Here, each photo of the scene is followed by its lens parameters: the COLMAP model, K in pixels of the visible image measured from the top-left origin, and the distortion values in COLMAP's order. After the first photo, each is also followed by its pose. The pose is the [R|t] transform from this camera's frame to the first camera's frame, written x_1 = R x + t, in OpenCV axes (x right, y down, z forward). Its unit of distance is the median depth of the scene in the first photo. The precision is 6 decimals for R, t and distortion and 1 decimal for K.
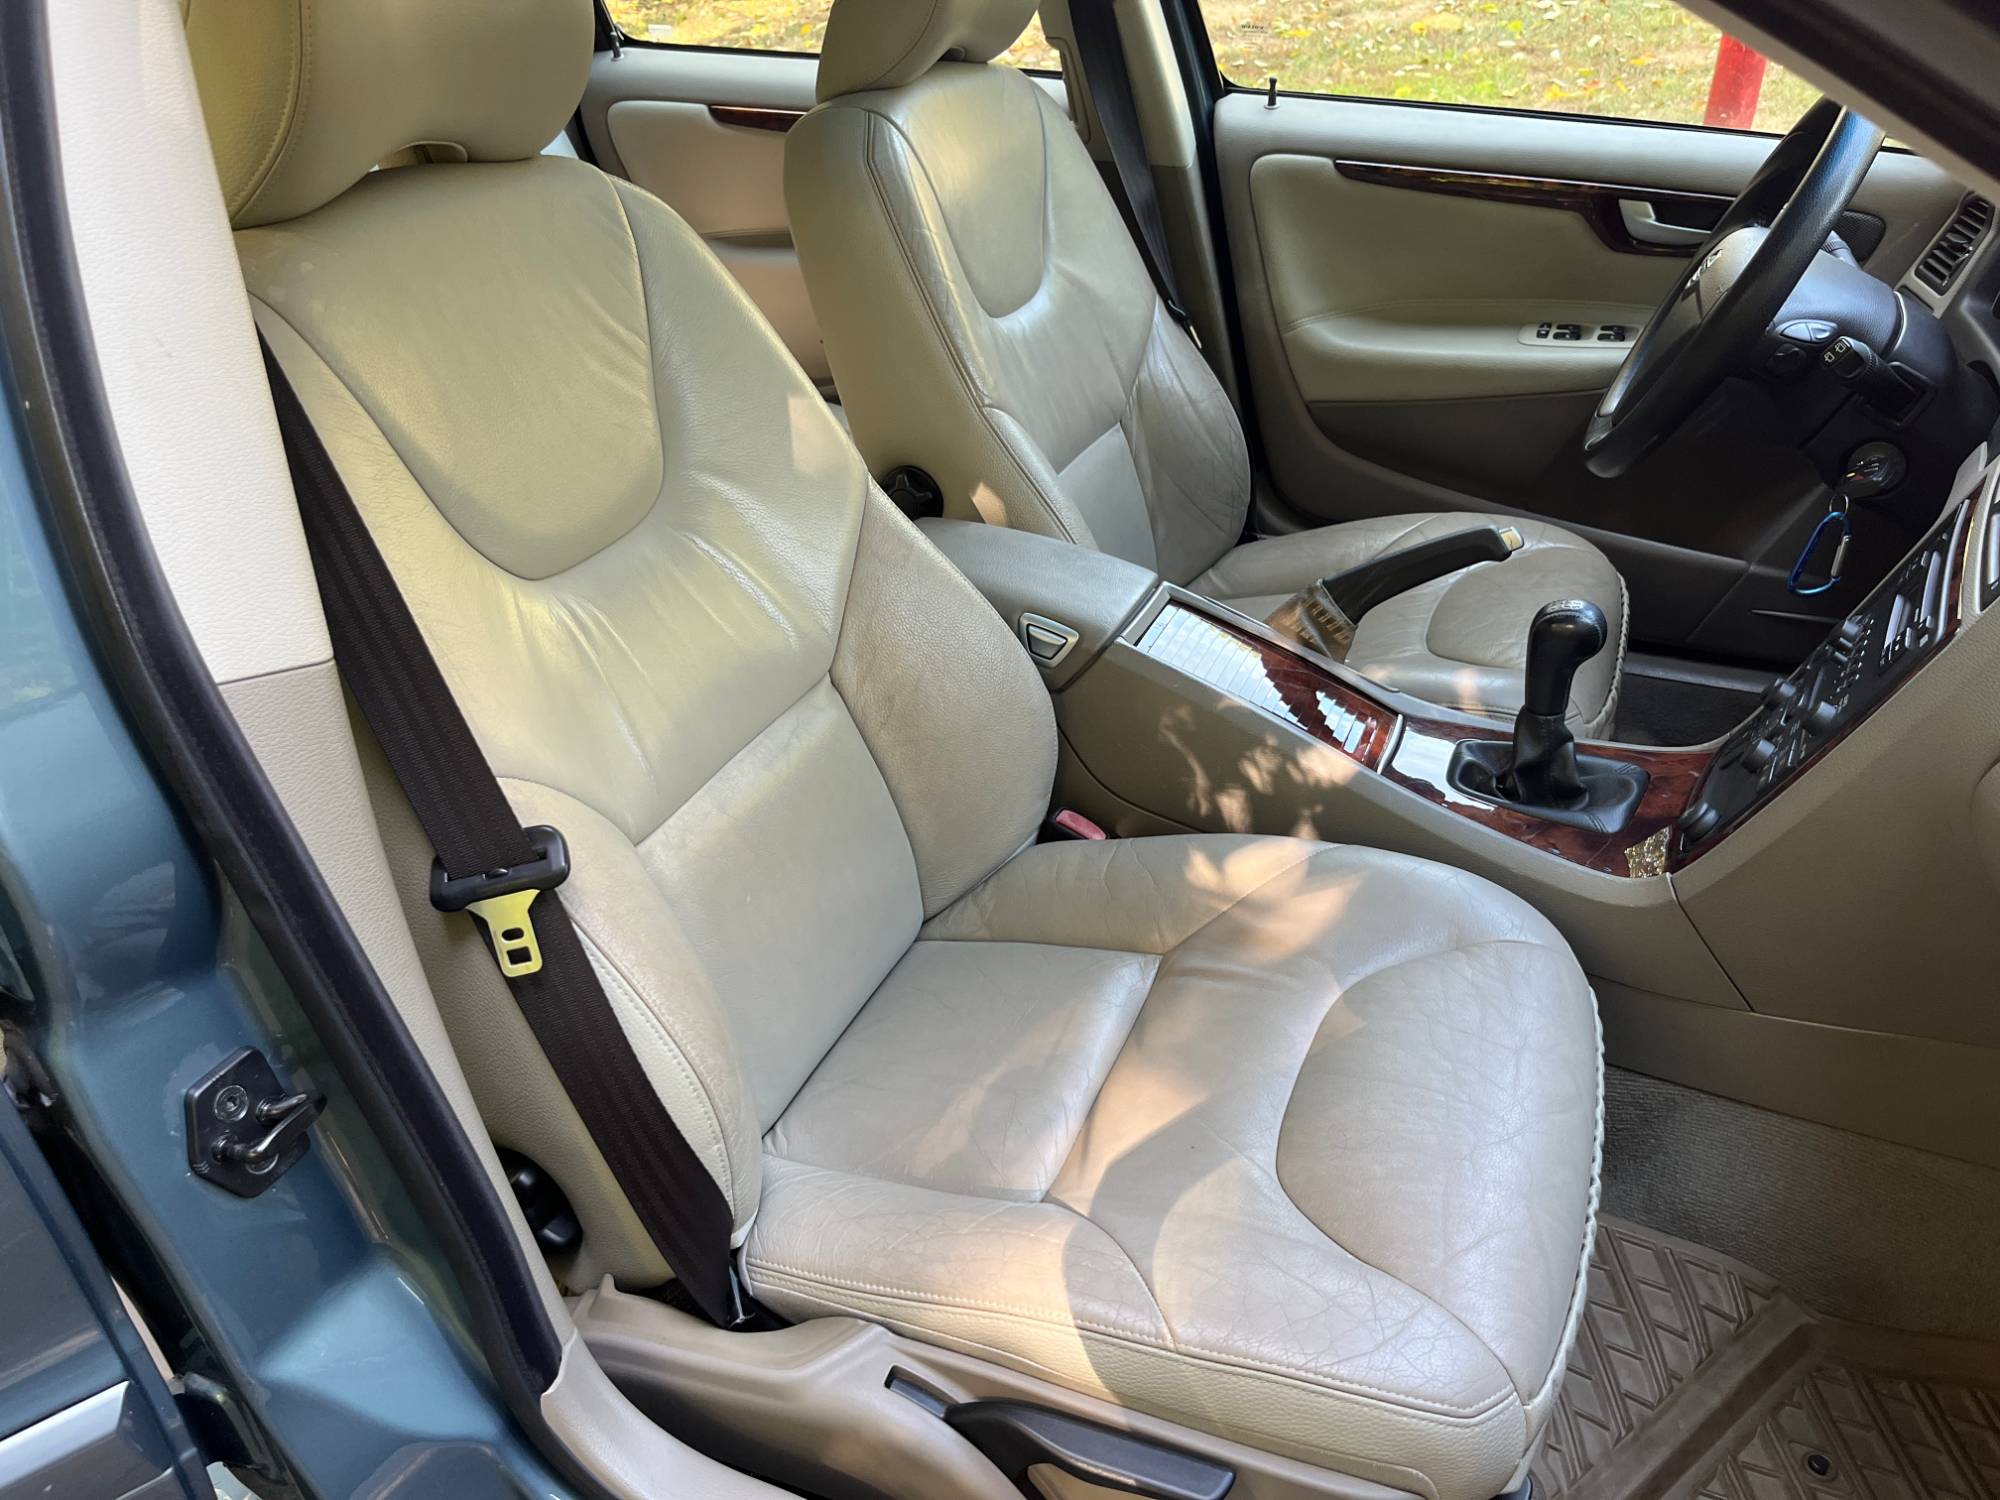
lens RADIAL K [[1531.6, 0, 997.9], [0, 1531.6, 762.5], [0, 0, 1]] dist [0.023432, -0.030067]
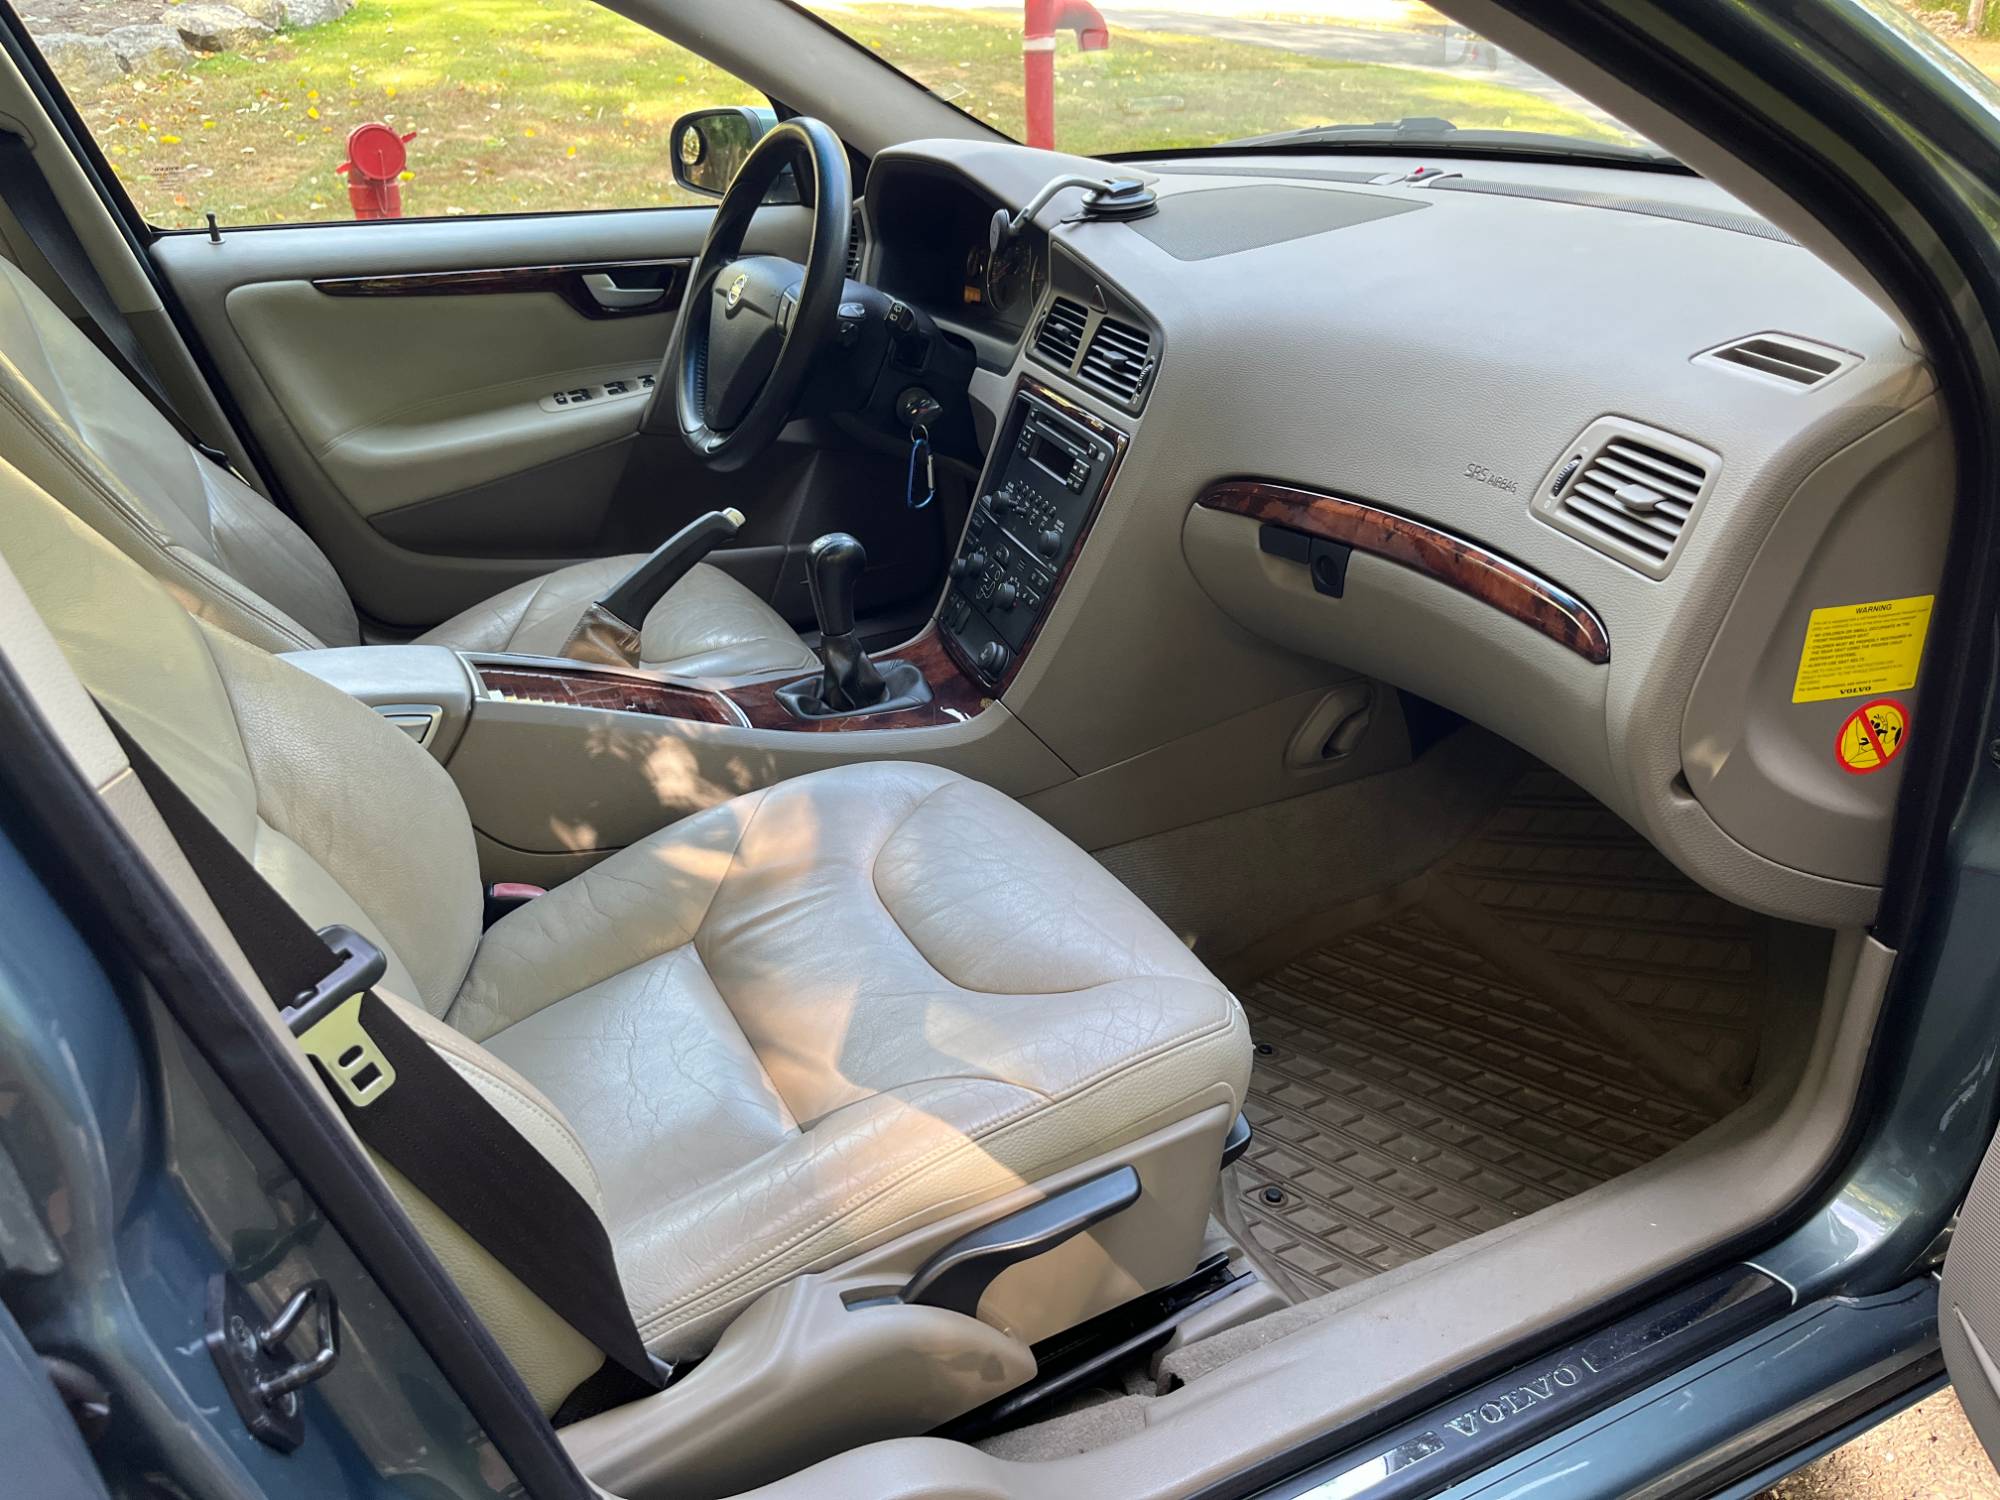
lens RADIAL K [[1531.6, 0, 1005.5], [0, 1531.6, 744.8], [0, 0, 1]] dist [0.023432, -0.030067]
pose [[0.649418, -0.337081, 0.681639, -0.379689], [0.423168, 0.904965, 0.044354, 0.045262], [-0.631811, 0.259644, 0.730343, 0.067225]]
